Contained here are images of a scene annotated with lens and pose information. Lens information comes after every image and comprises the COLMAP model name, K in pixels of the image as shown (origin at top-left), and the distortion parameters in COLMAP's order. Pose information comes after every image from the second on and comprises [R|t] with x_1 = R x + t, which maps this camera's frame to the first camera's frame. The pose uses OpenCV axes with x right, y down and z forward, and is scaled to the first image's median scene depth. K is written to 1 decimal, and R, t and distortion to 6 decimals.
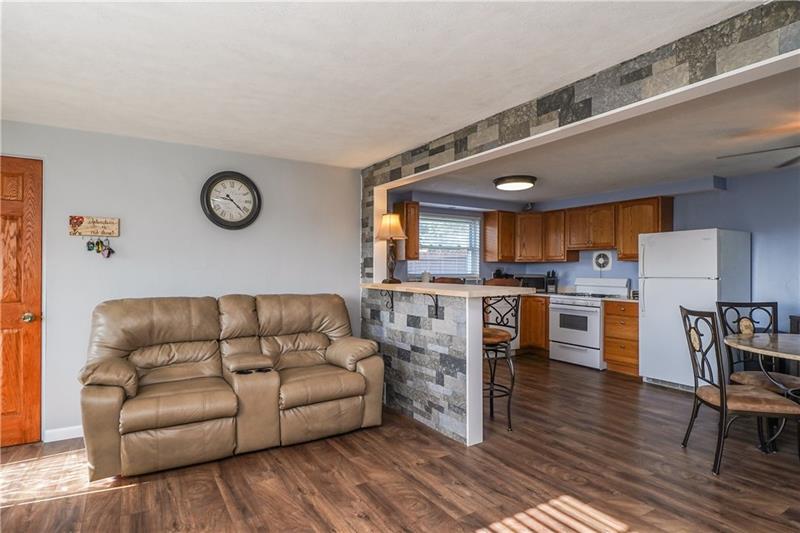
lens RADIAL K [[434.6, 0, 393.5], [0, 434.6, 265.8], [0, 0, 1]] dist [-0.000609, -0.000141]
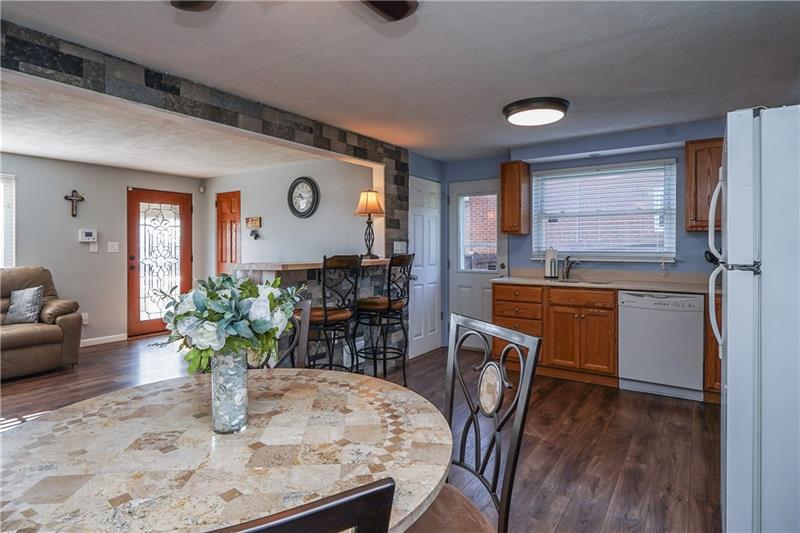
lens RADIAL K [[434.6, 0, 393.6], [0, 434.6, 247.3], [0, 0, 1]] dist [-0.000609, -0.000141]
pose [[0.397643, -0.000346, -0.917540, 0.740683], [0.008468, 0.999959, 0.003293, 0.007906], [0.917501, -0.009079, 0.397630, 0.498963]]
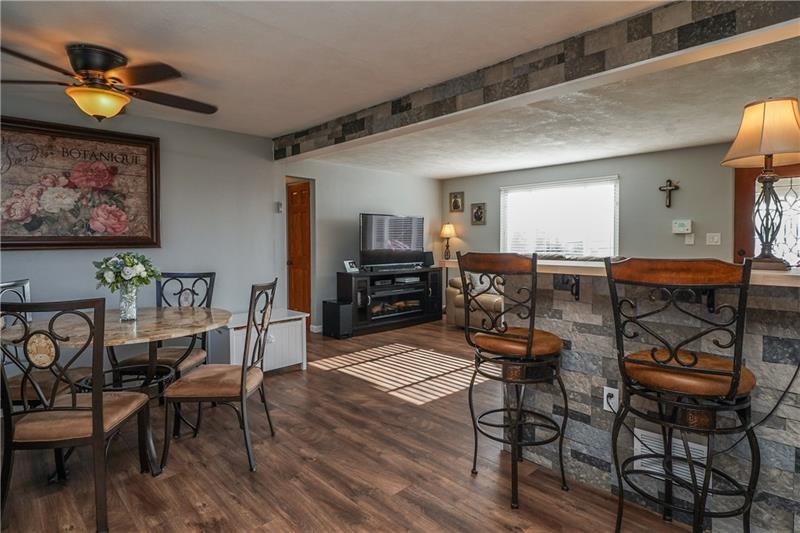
lens RADIAL K [[434.6, 0, 380.1], [0, 434.6, 248.1], [0, 0, 1]] dist [-0.000609, -0.000141]
pose [[-0.980779, 0.004595, -0.195068, 0.337560], [0.002229, 0.999921, 0.012345, 0.011160], [0.195110, 0.011673, -0.980712, 1.037891]]
